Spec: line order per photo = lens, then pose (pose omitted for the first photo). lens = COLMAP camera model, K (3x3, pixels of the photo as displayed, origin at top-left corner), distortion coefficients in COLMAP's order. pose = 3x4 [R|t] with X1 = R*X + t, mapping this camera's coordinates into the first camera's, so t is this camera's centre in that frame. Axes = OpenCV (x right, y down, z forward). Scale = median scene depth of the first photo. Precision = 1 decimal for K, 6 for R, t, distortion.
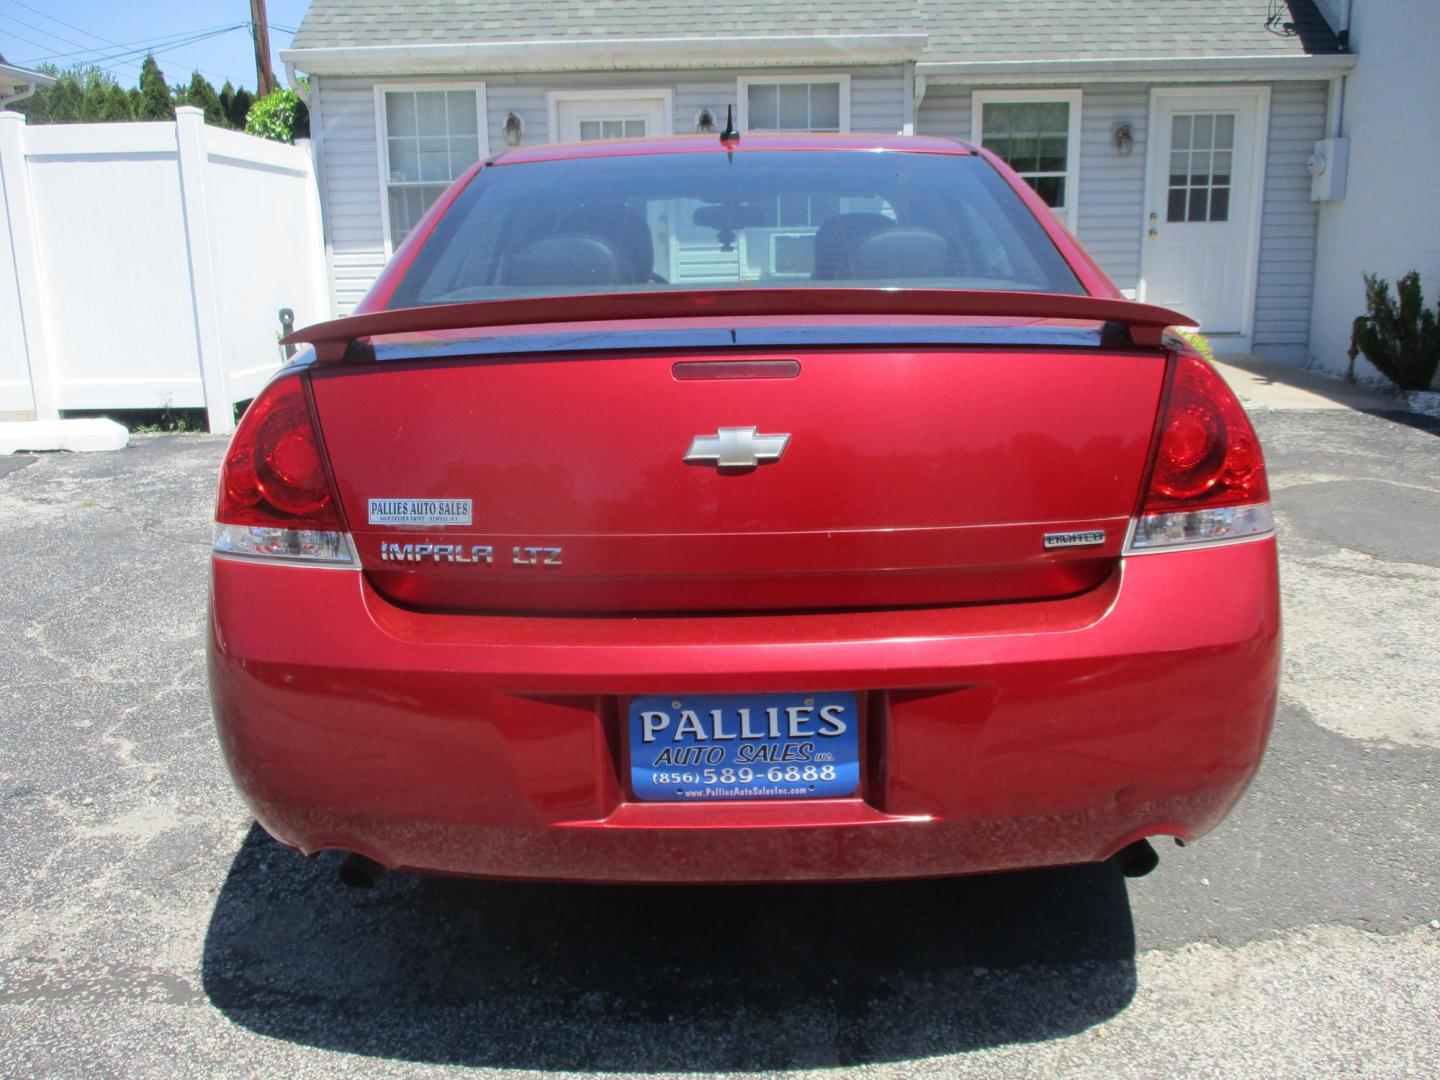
lens RADIAL K [[1198.4, 0, 717.4], [0, 1198.4, 529.0], [0, 0, 1]] dist [-0.036625, 0.012149]
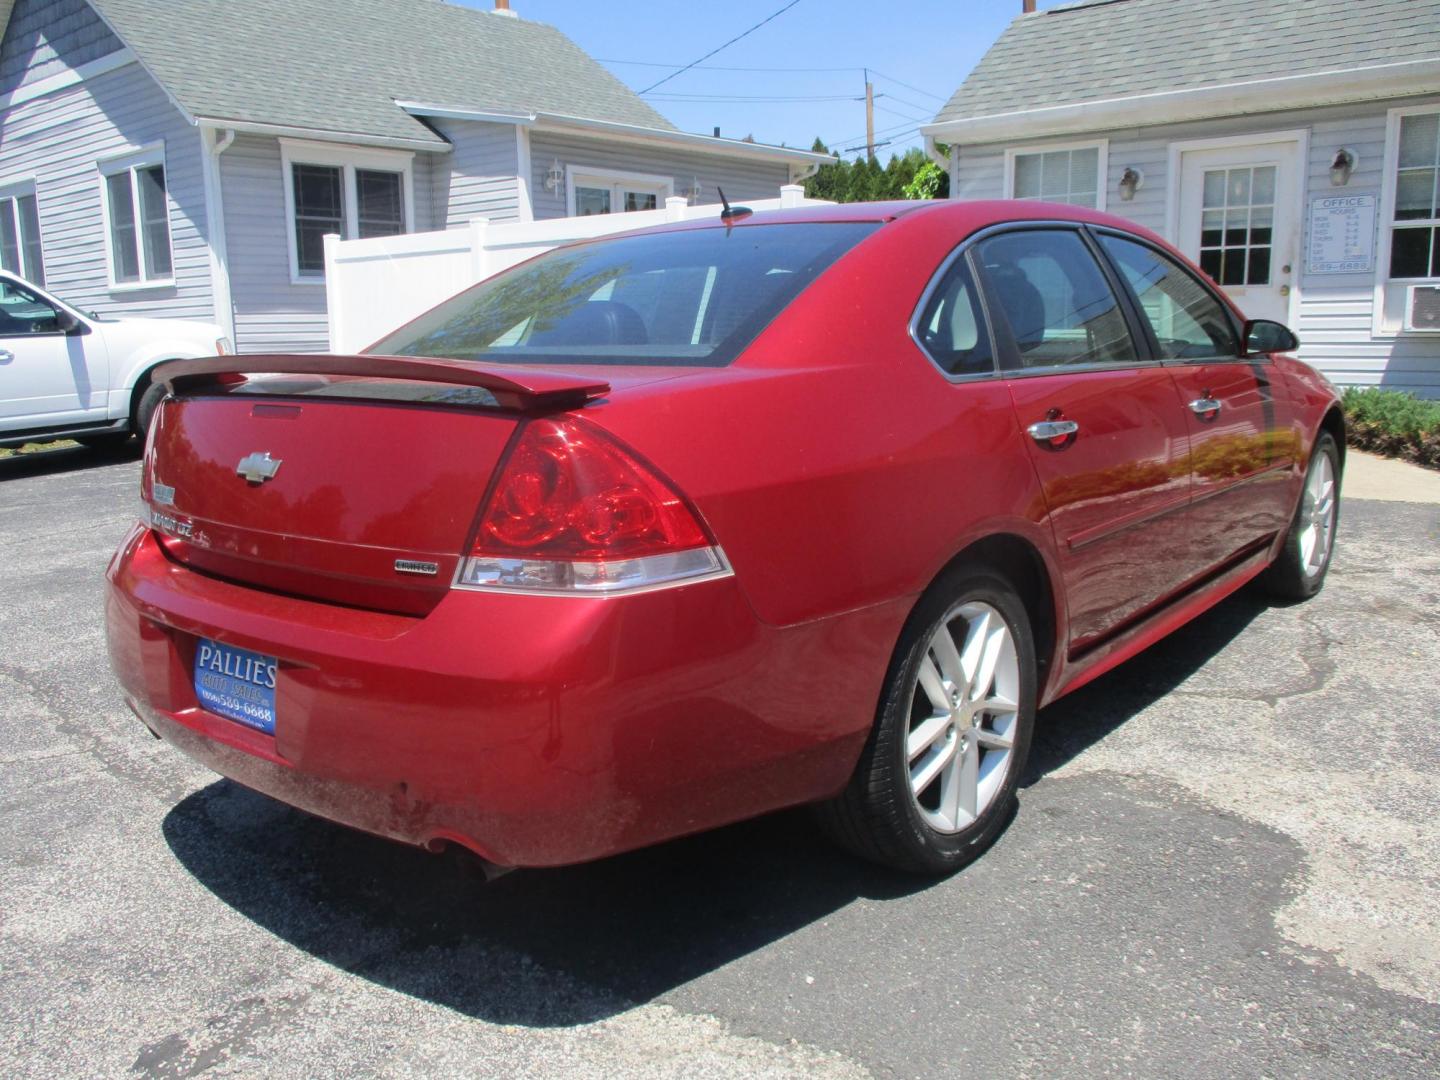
lens RADIAL K [[1198.4, 0, 717.9], [0, 1198.4, 532.3], [0, 0, 1]] dist [-0.036625, 0.012149]
pose [[0.772557, 0.114111, -0.624608, 0.562763], [-0.137786, 0.990406, 0.010517, -0.035454], [0.619816, 0.077937, 0.780868, 0.114029]]
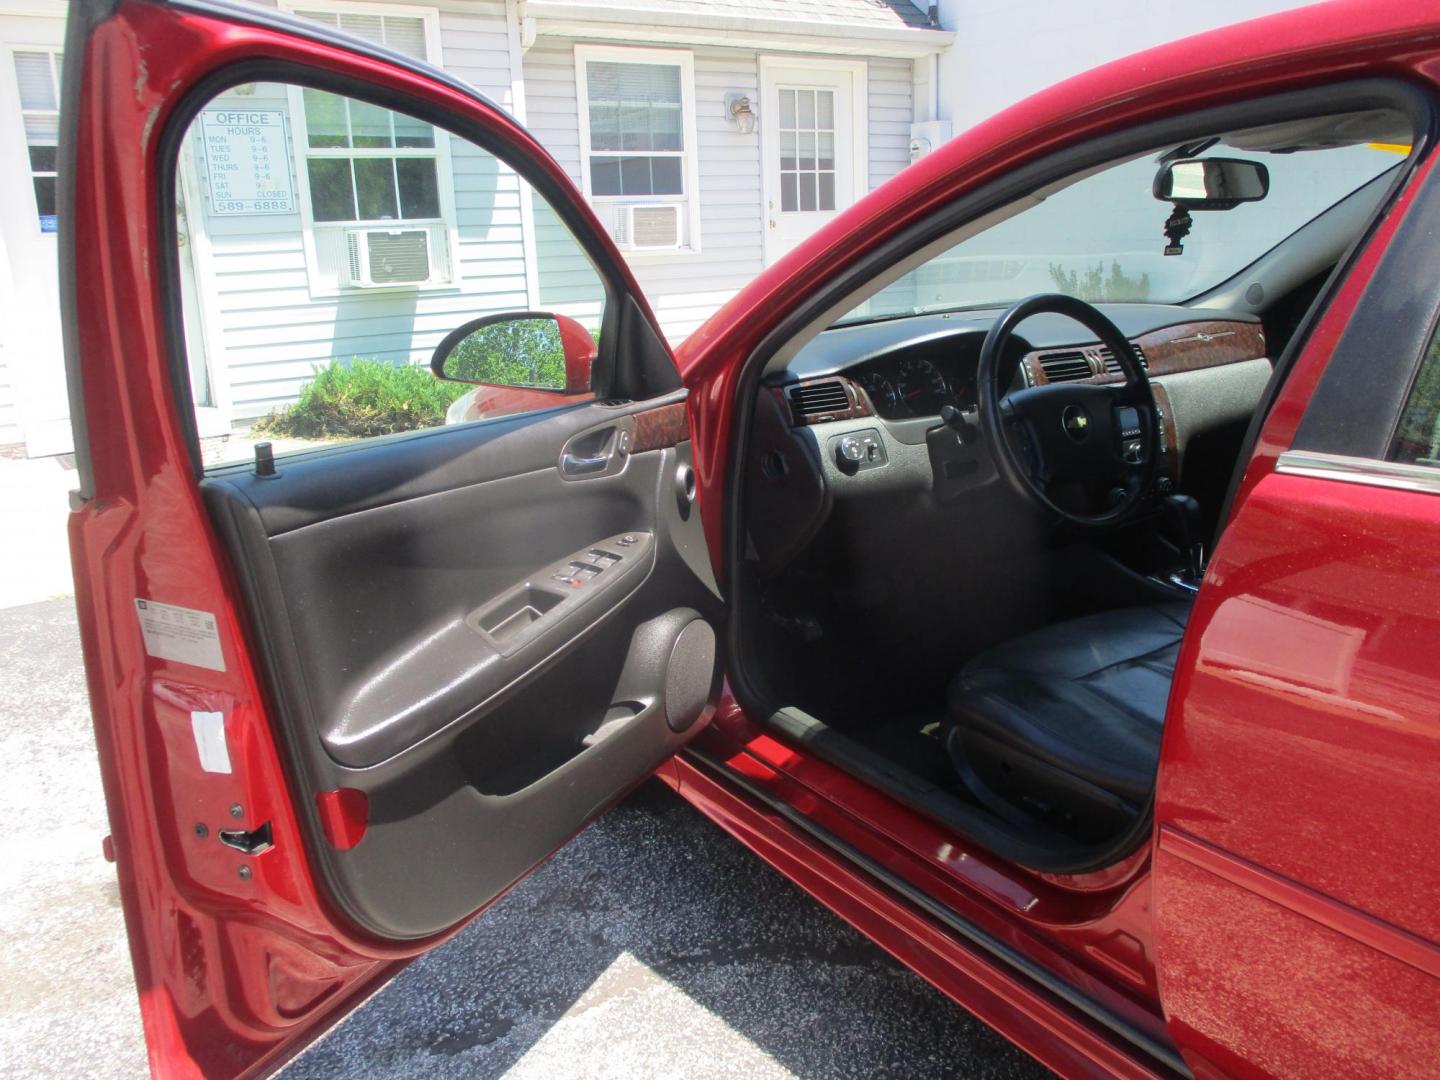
lens RADIAL K [[1198.4, 0, 715.8], [0, 1198.4, 539.4], [0, 0, 1]] dist [-0.036625, 0.012149]
pose [[0.822651, -0.151464, 0.547999, -0.503556], [0.141873, 0.988058, 0.060115, -0.223856], [-0.550560, 0.028293, 0.834316, 0.843045]]
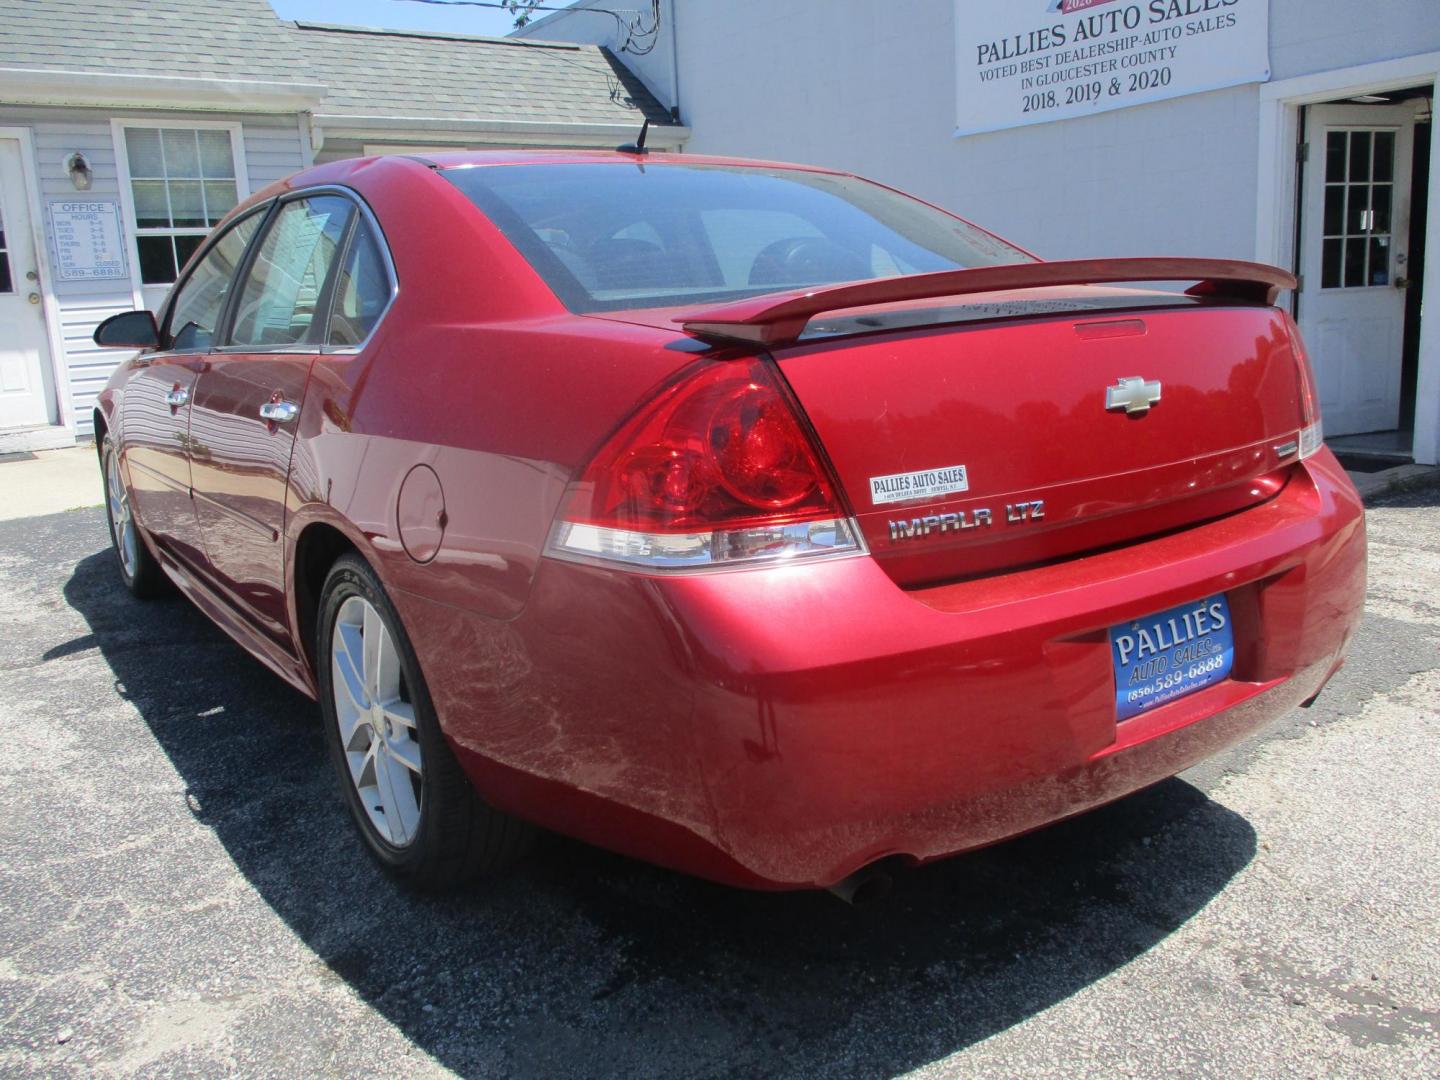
lens RADIAL K [[1198.4, 0, 717.8], [0, 1198.4, 532.8], [0, 0, 1]] dist [-0.036625, 0.012149]
pose [[0.810581, -0.133355, 0.570241, -0.423361], [0.162751, 0.986667, -0.000607, -0.000721], [-0.562557, 0.093299, 0.821477, 0.130960]]
